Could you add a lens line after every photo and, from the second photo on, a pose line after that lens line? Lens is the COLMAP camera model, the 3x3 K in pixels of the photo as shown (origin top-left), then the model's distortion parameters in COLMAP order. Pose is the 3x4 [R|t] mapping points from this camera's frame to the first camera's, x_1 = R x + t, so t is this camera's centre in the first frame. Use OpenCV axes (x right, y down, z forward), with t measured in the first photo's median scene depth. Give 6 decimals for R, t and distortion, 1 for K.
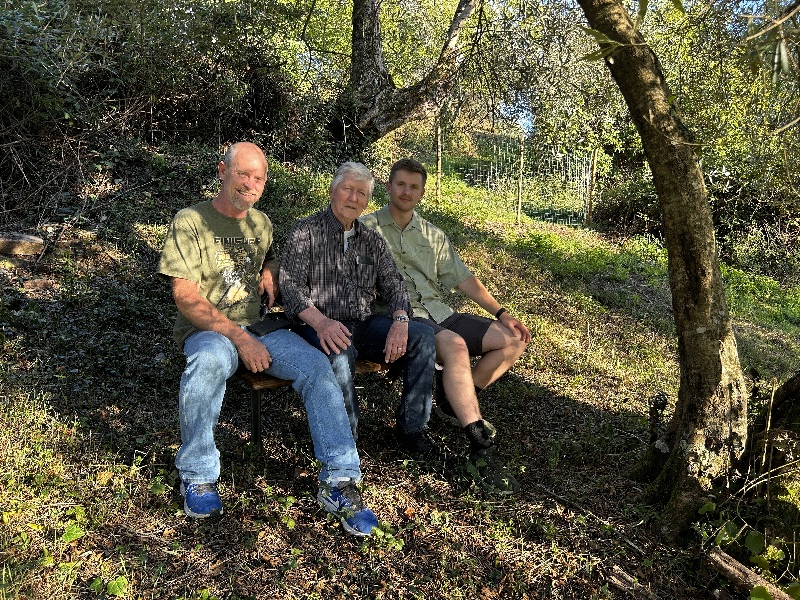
lens RADIAL K [[600.9, 0, 400.0], [0, 600.9, 300.0], [0, 0, 1]] dist [-0.005448, -0.008832]
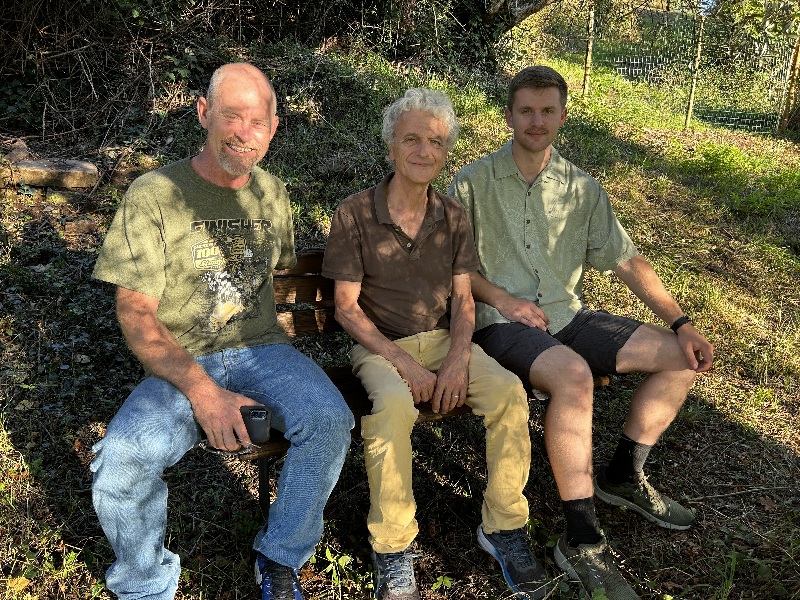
lens RADIAL K [[620.9, 0, 400.0], [0, 620.9, 300.0], [0, 0, 1]] dist [-0.000427, -0.006271]
pose [[0.975764, 0.058671, -0.210813, 0.022934], [-0.024782, 0.986817, 0.159934, -0.056176], [0.217417, -0.150834, 0.964354, 0.169471]]
